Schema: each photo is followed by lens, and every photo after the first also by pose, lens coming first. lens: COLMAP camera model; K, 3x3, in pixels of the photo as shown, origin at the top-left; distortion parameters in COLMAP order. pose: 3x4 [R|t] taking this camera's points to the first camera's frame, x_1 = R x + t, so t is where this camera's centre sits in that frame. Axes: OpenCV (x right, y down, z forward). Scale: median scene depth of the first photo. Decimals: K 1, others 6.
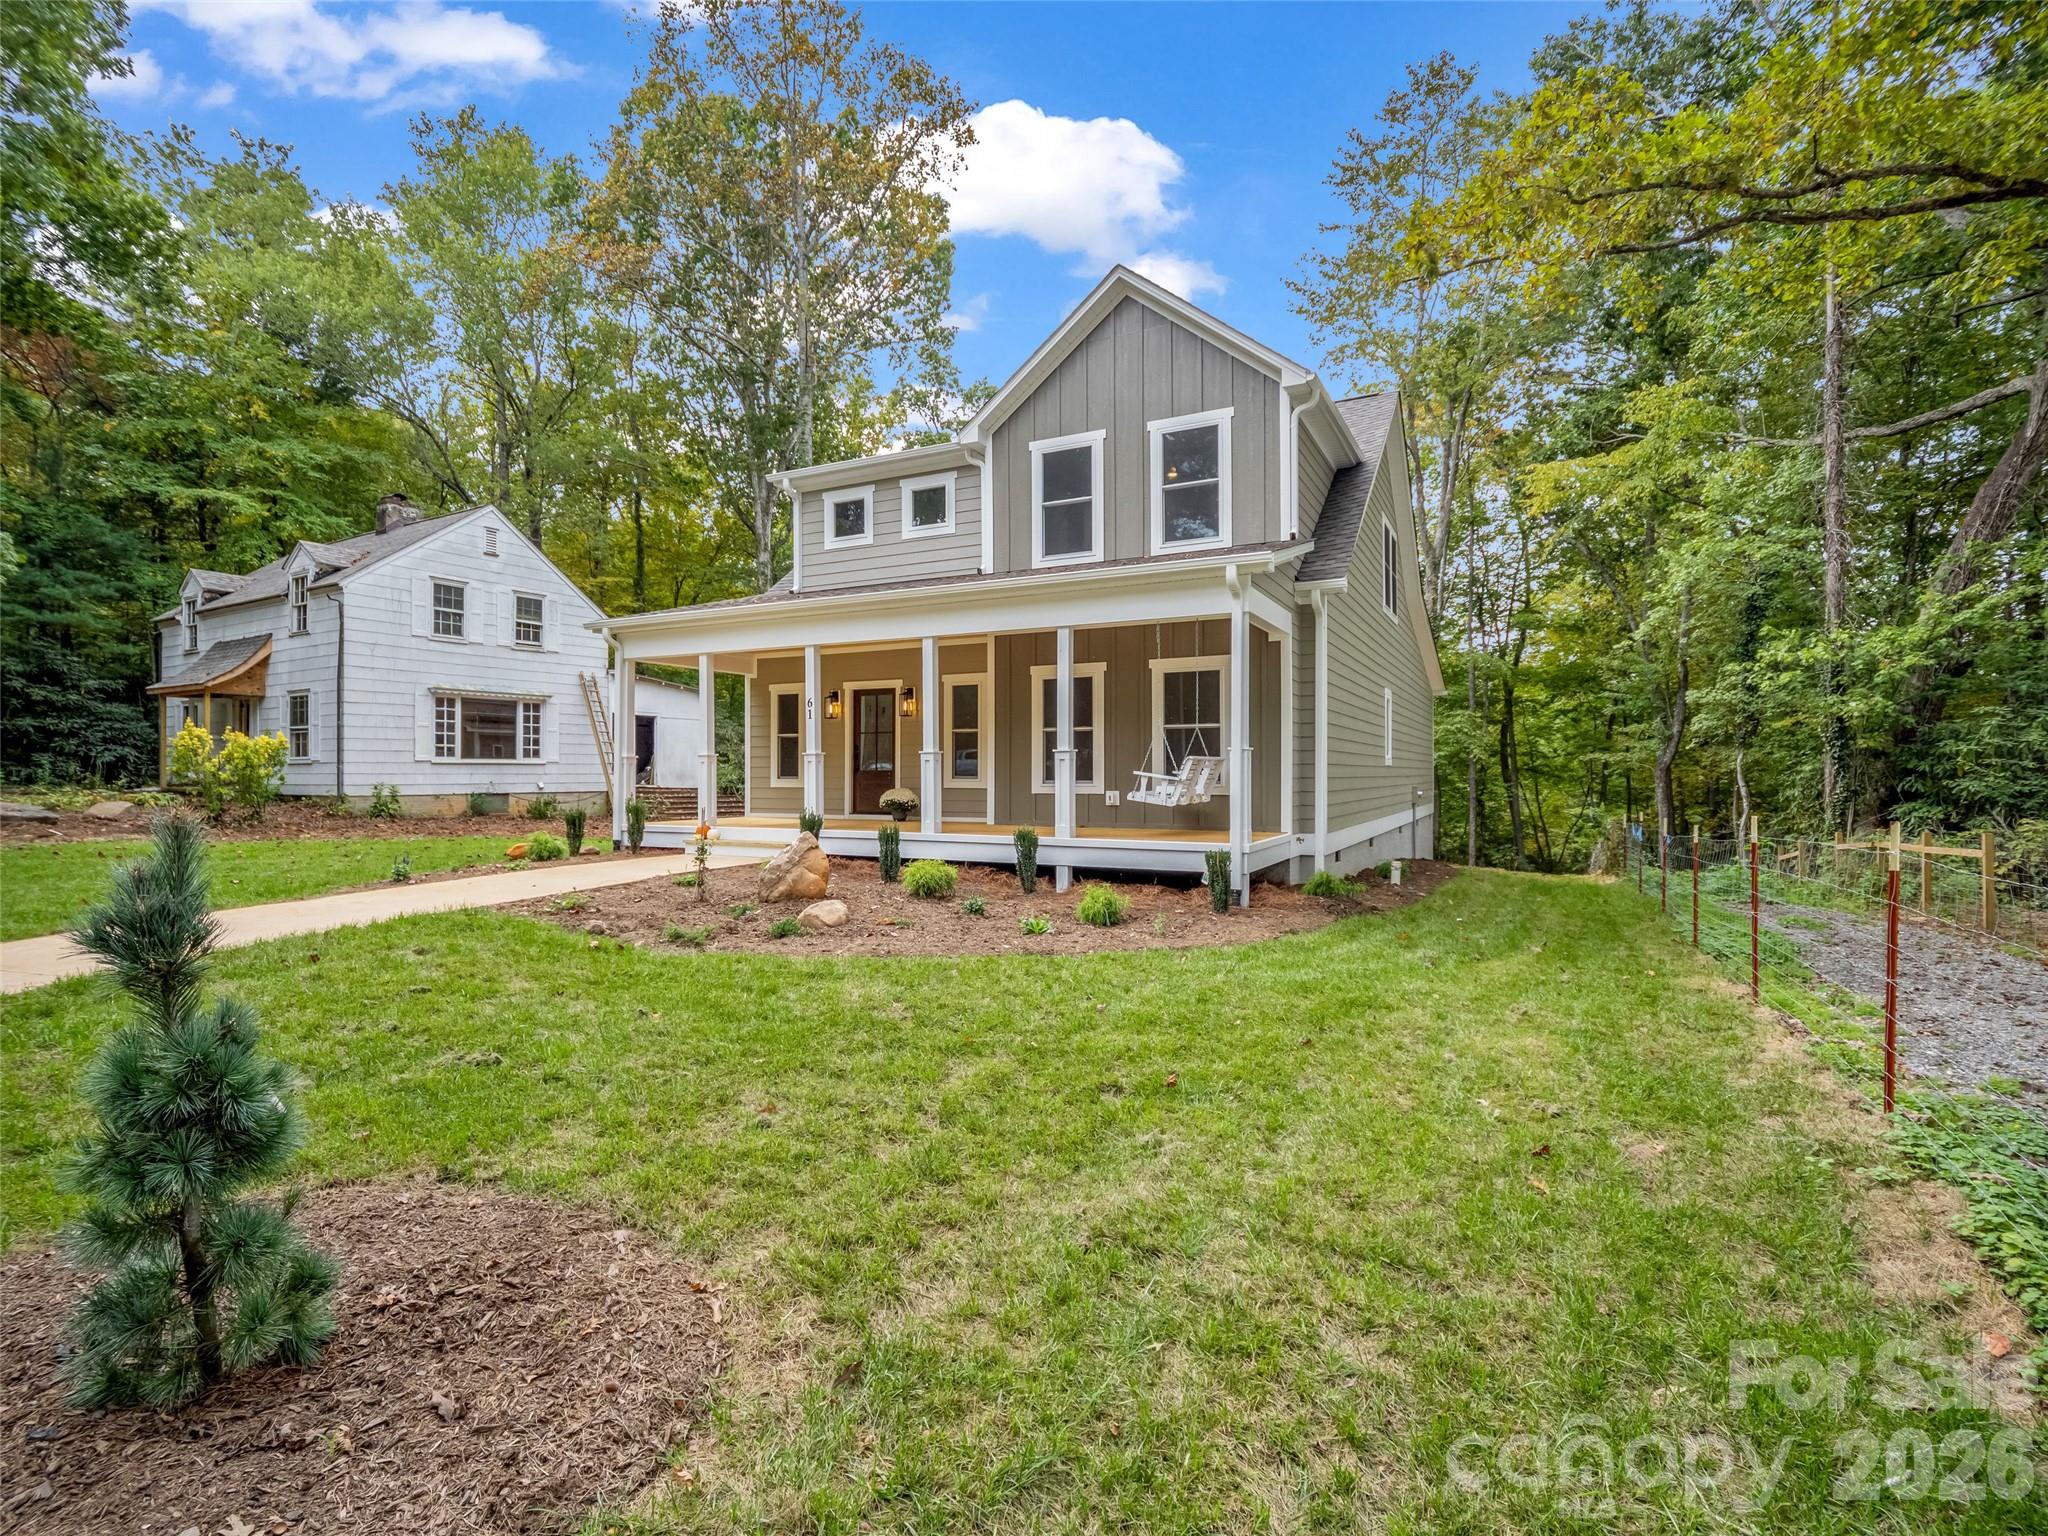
lens RADIAL K [[998.2, 0, 1013.4], [0, 998.2, 773.2], [0, 0, 1]] dist [-0.018968, -0.000357]
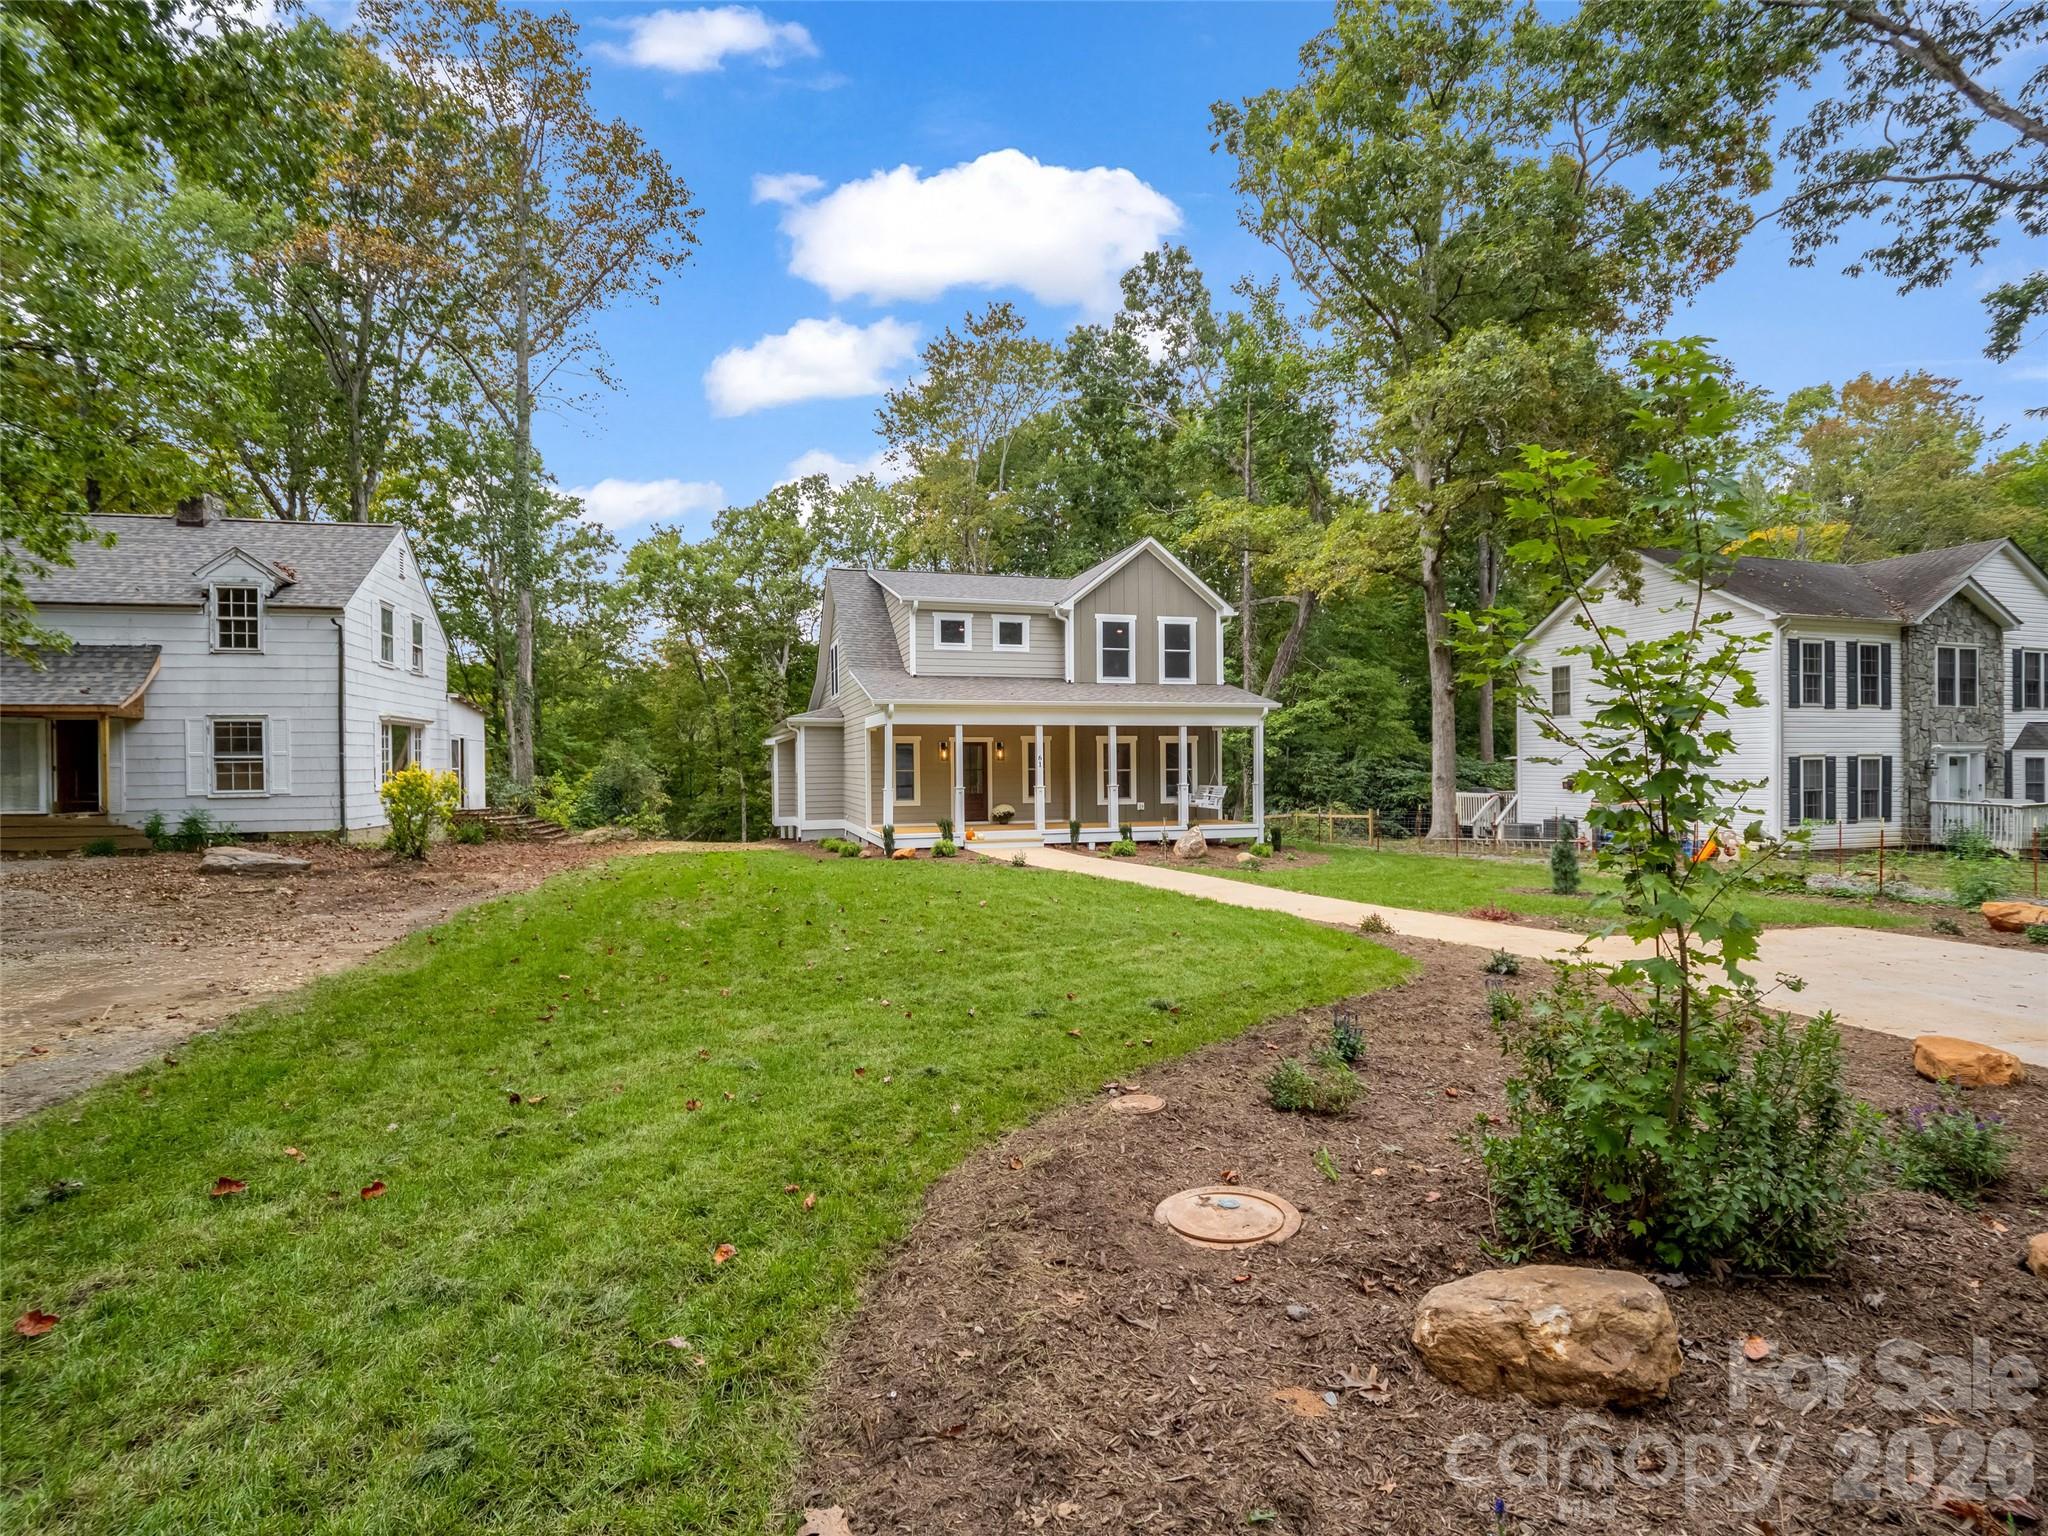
lens RADIAL K [[998.2, 0, 1024.2], [0, 998.2, 776.8], [0, 0, 1]] dist [-0.018968, -0.000357]
pose [[0.710296, -0.013467, 0.703775, -1.181155], [0.007481, 0.999905, 0.011582, -0.046728], [-0.703864, -0.002962, 0.710329, -0.183808]]
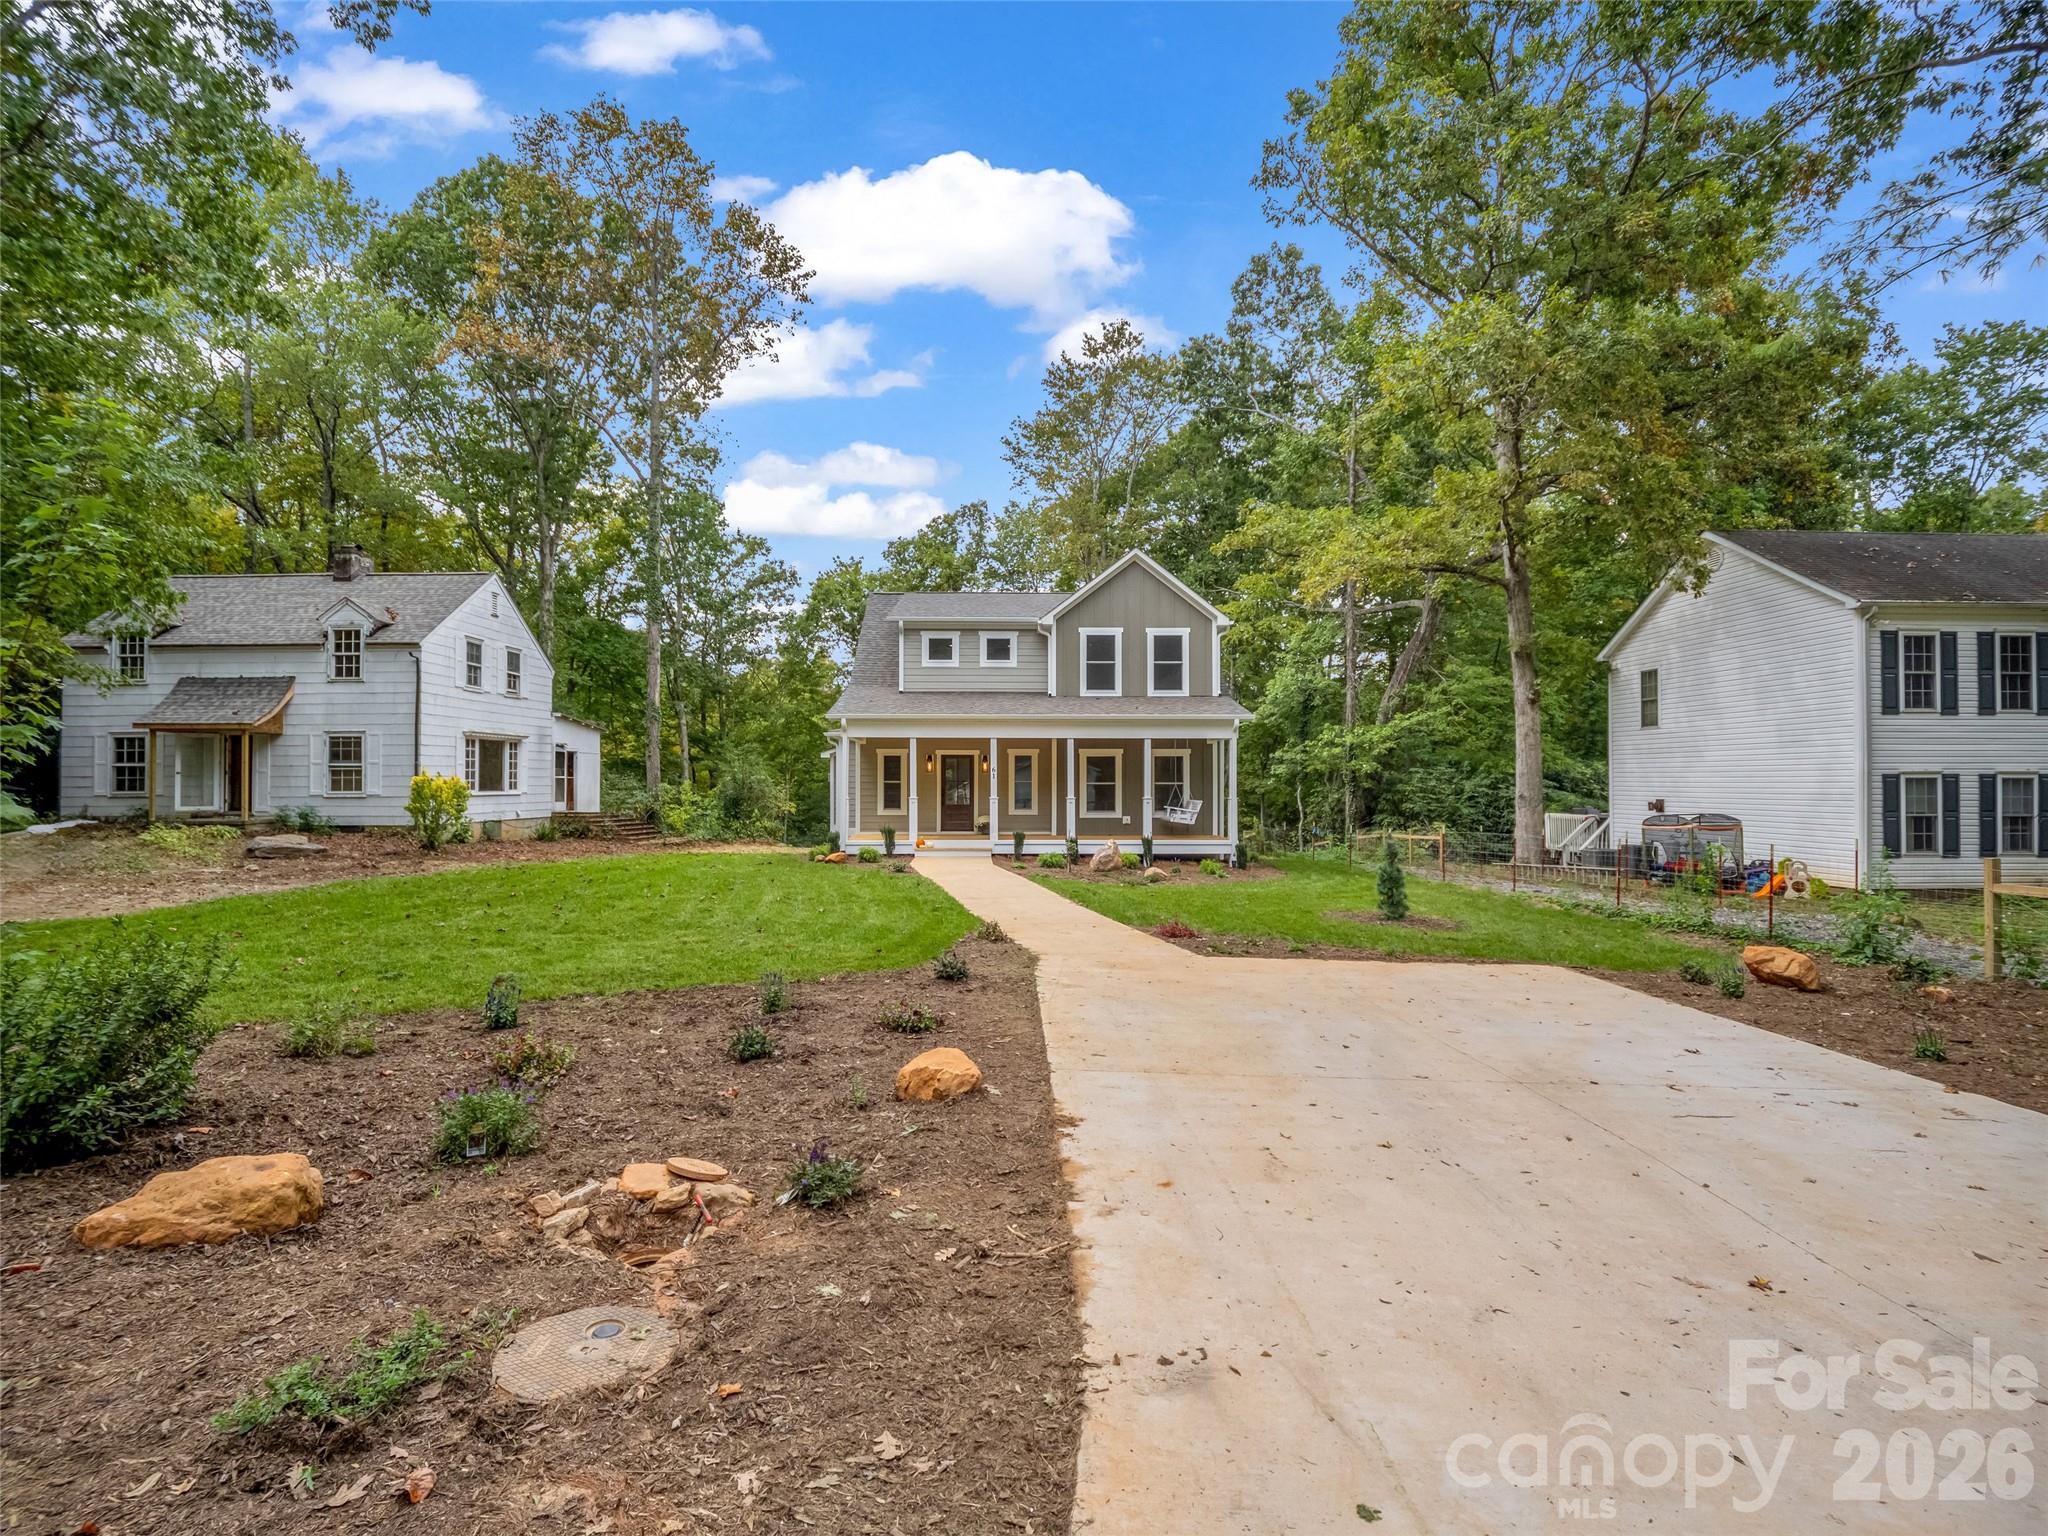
lens RADIAL K [[998.2, 0, 1020.4], [0, 998.2, 777.4], [0, 0, 1]] dist [-0.018968, -0.000357]
pose [[0.873497, 0.004913, 0.486804, -0.839133], [-0.002047, 0.999977, -0.006419, -0.036771], [-0.486825, 0.004611, 0.873487, -0.480907]]
